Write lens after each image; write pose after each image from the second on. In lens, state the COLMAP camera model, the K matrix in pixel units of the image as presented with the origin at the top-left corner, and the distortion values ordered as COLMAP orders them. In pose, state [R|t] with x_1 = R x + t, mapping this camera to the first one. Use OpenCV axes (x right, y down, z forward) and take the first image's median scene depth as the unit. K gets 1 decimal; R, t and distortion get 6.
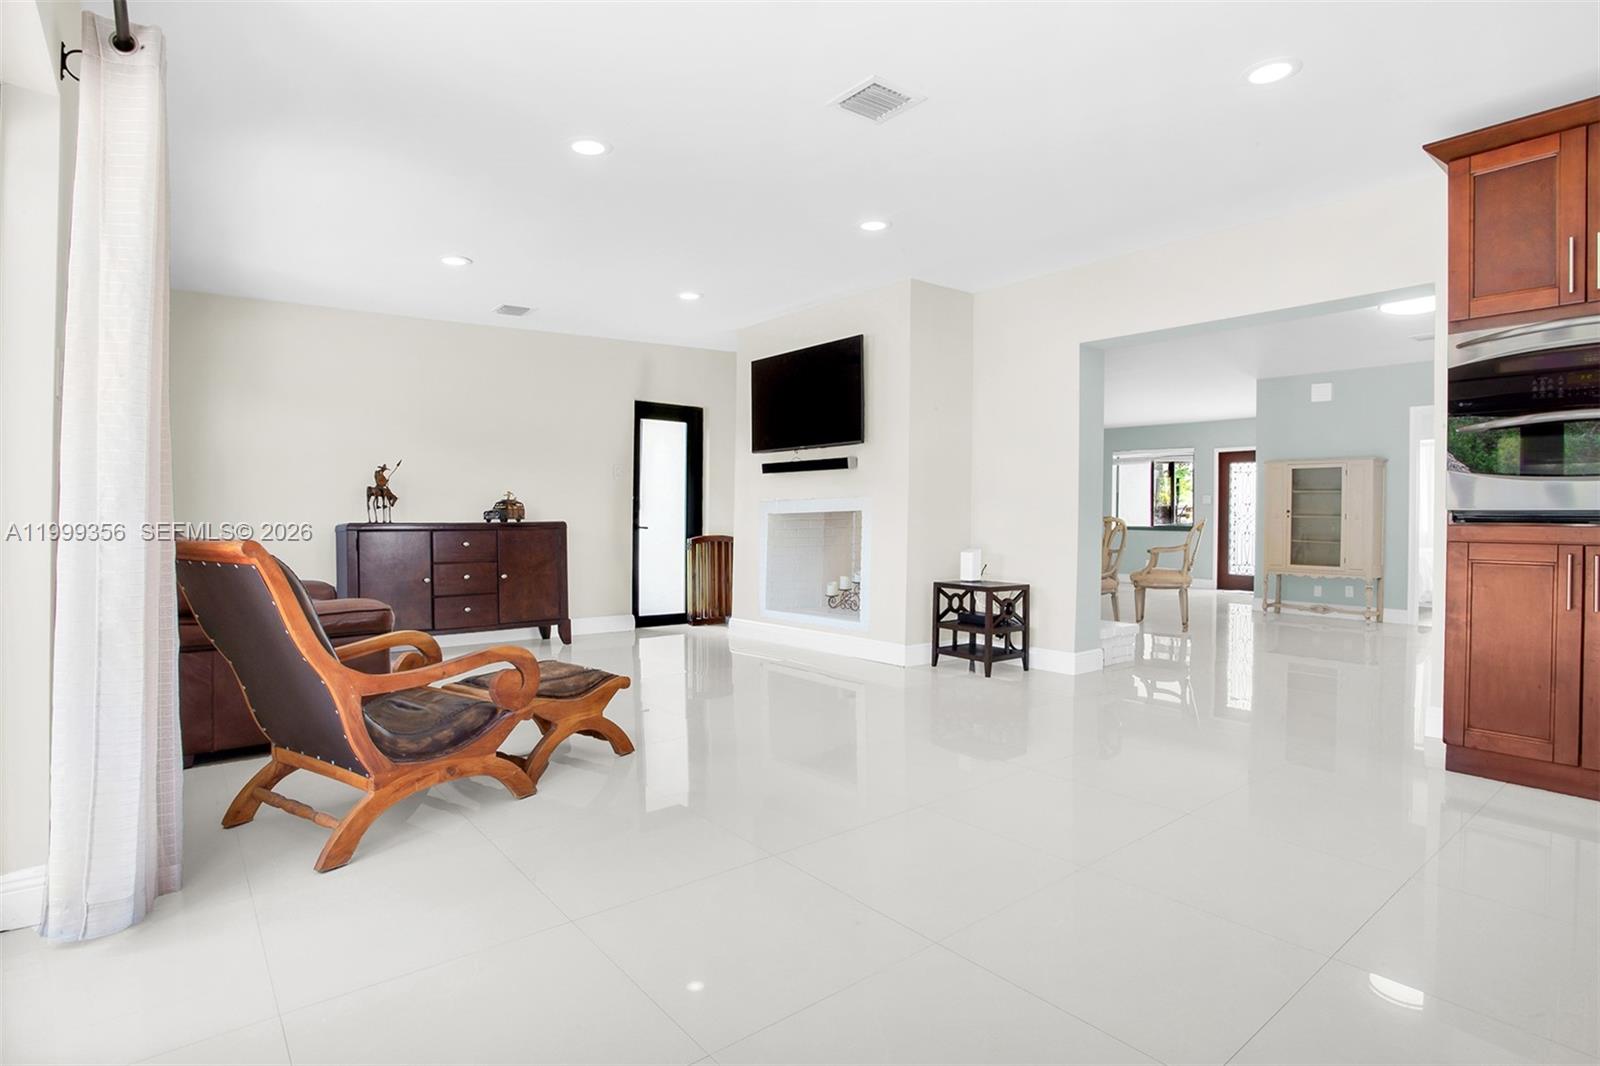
lens RADIAL K [[826.2, 0, 795.1], [0, 826.2, 531.9], [0, 0, 1]] dist [-0.034972, 0.000237]
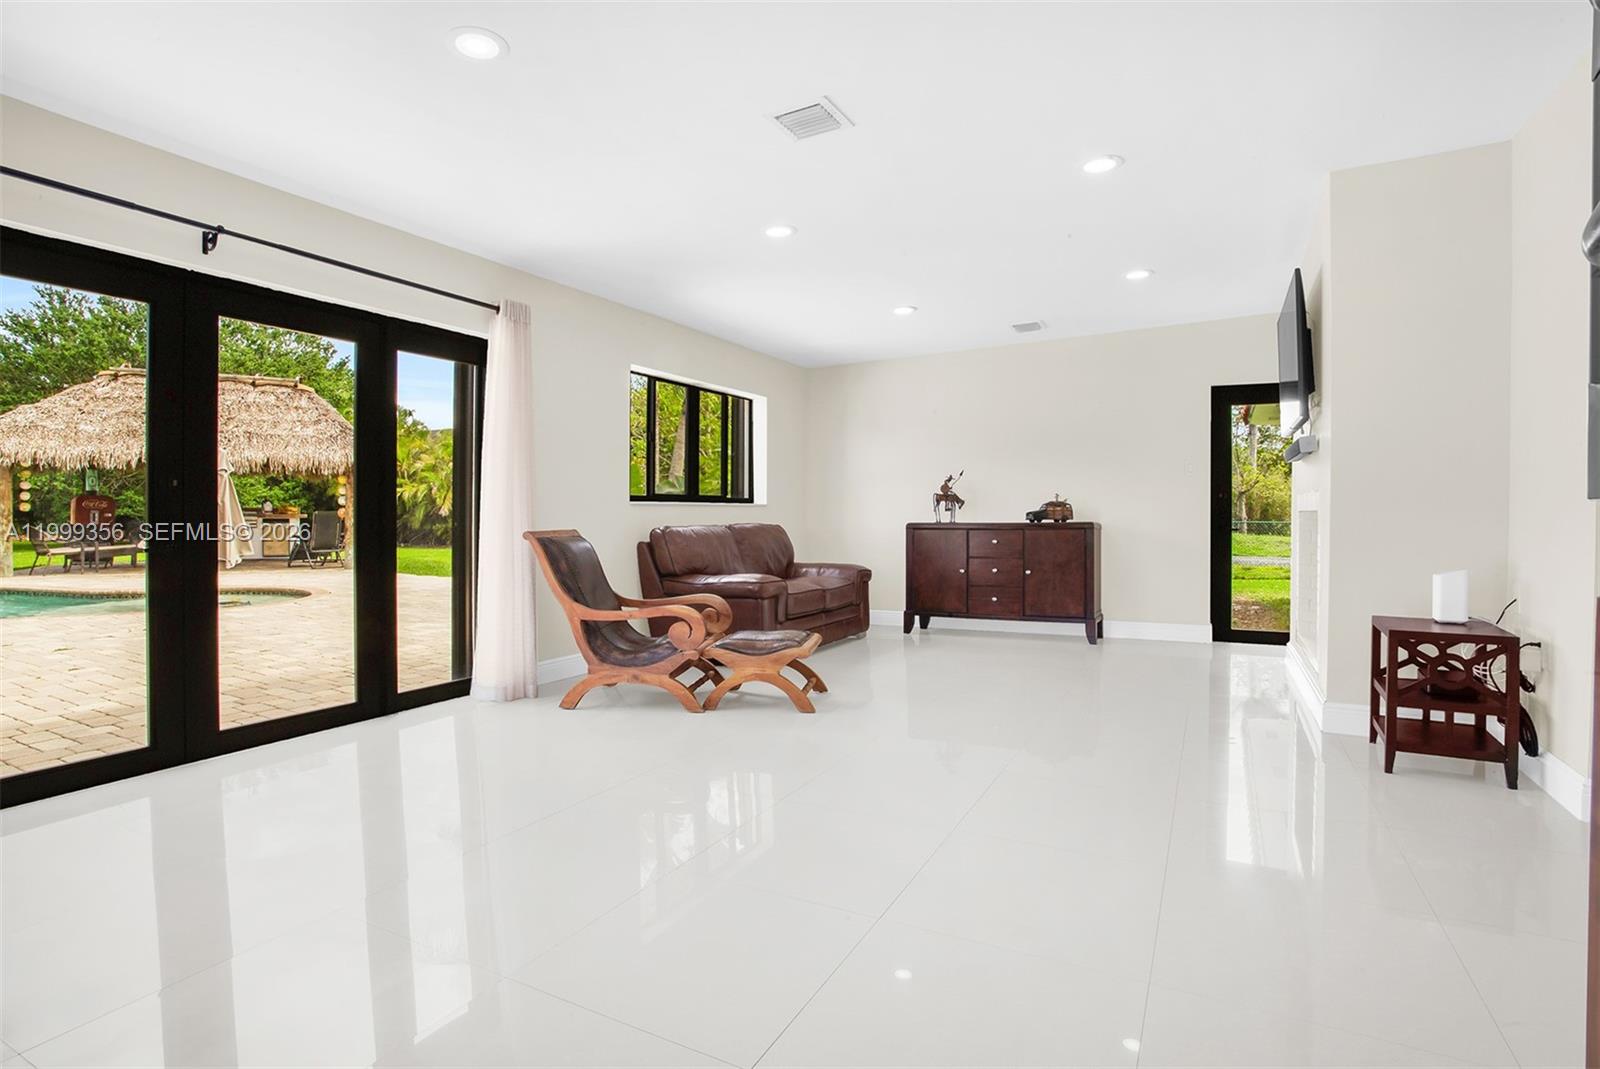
lens RADIAL K [[807.7, 0, 792.0], [0, 807.7, 525.9], [0, 0, 1]] dist [-0.058793, -0.000073]
pose [[0.381180, 0.005679, -0.924484, 0.539235], [-0.013501, 0.999909, 0.000575, -0.003778], [0.924402, 0.012263, 0.381221, 0.322320]]
